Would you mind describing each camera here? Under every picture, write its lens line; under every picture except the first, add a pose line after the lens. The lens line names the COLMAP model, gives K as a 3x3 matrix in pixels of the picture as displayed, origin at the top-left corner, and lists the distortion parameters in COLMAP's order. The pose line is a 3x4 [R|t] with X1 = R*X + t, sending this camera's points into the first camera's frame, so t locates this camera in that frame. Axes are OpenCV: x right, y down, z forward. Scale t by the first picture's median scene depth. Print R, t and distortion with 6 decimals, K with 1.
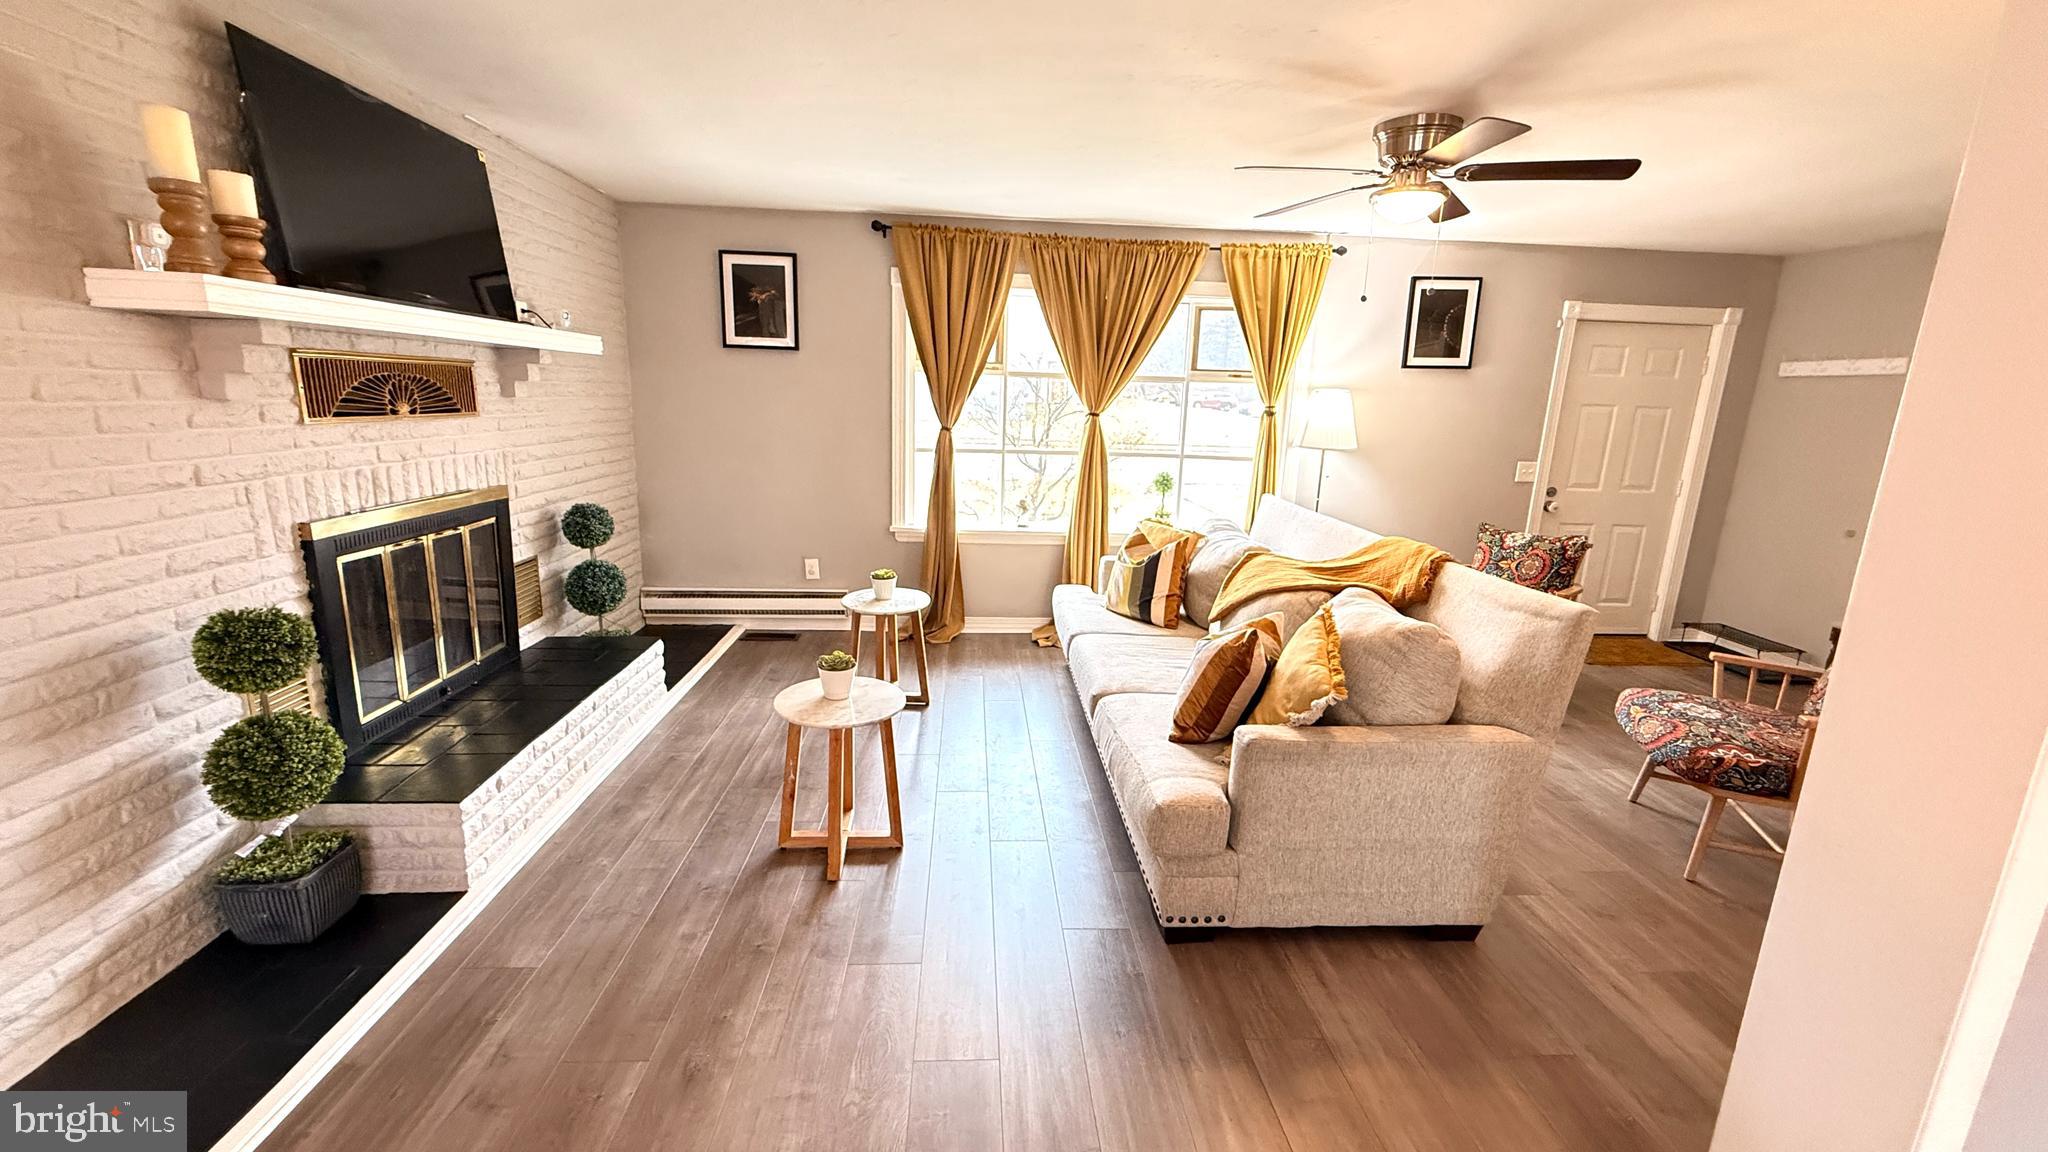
lens RADIAL K [[814.8, 0, 1021.3], [0, 814.8, 576.1], [0, 0, 1]] dist [-0.001788, -0.000060]
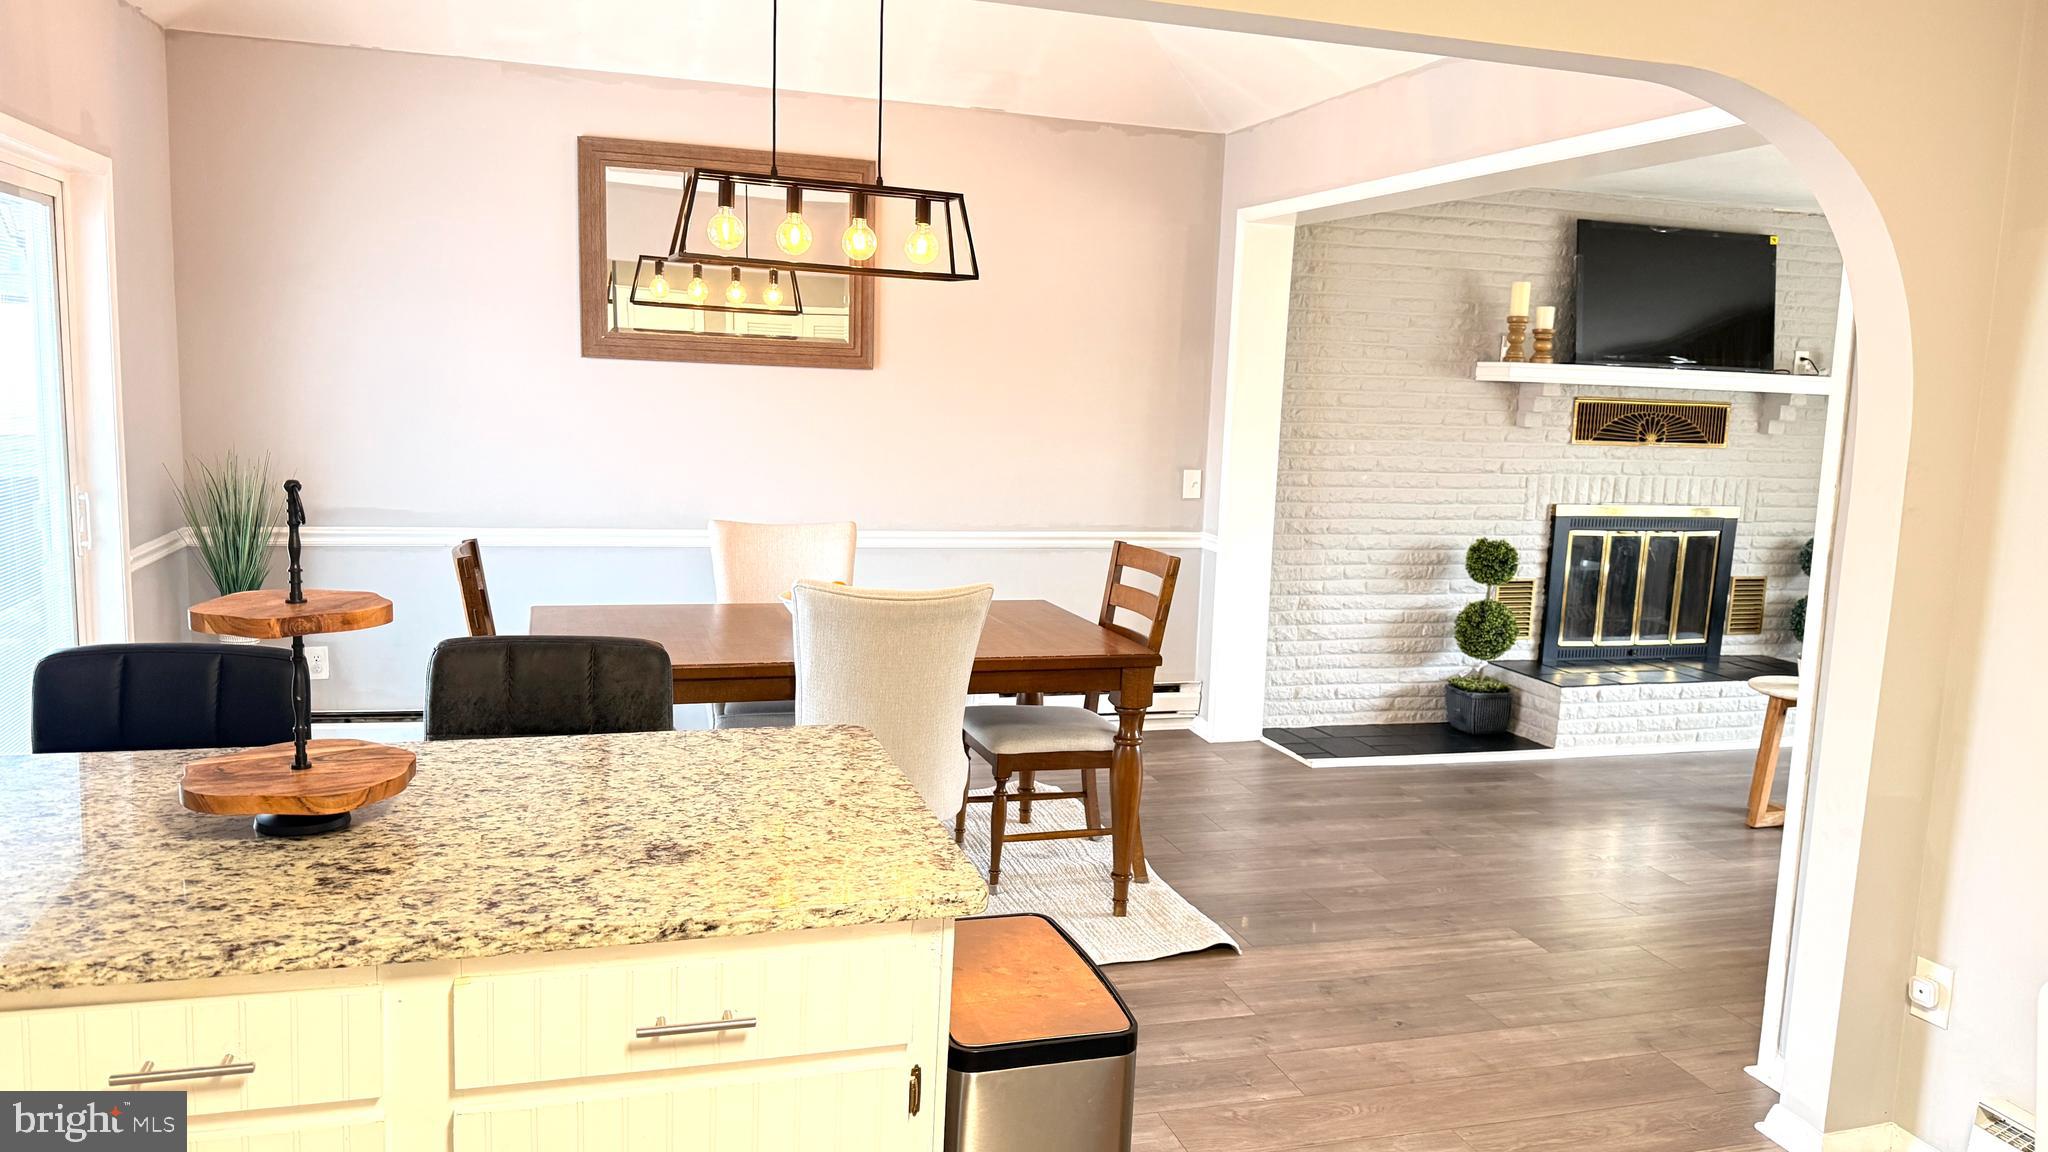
lens RADIAL K [[1436.0, 0, 1024.0], [0, 1436.0, 576.0], [0, 0, 1]] dist [0.149204, -0.289634]
pose [[0.241438, 0.113978, -0.963699, 1.661392], [-0.241010, 0.969007, 0.054224, 0.168743], [0.940011, 0.219169, 0.261425, -0.702188]]
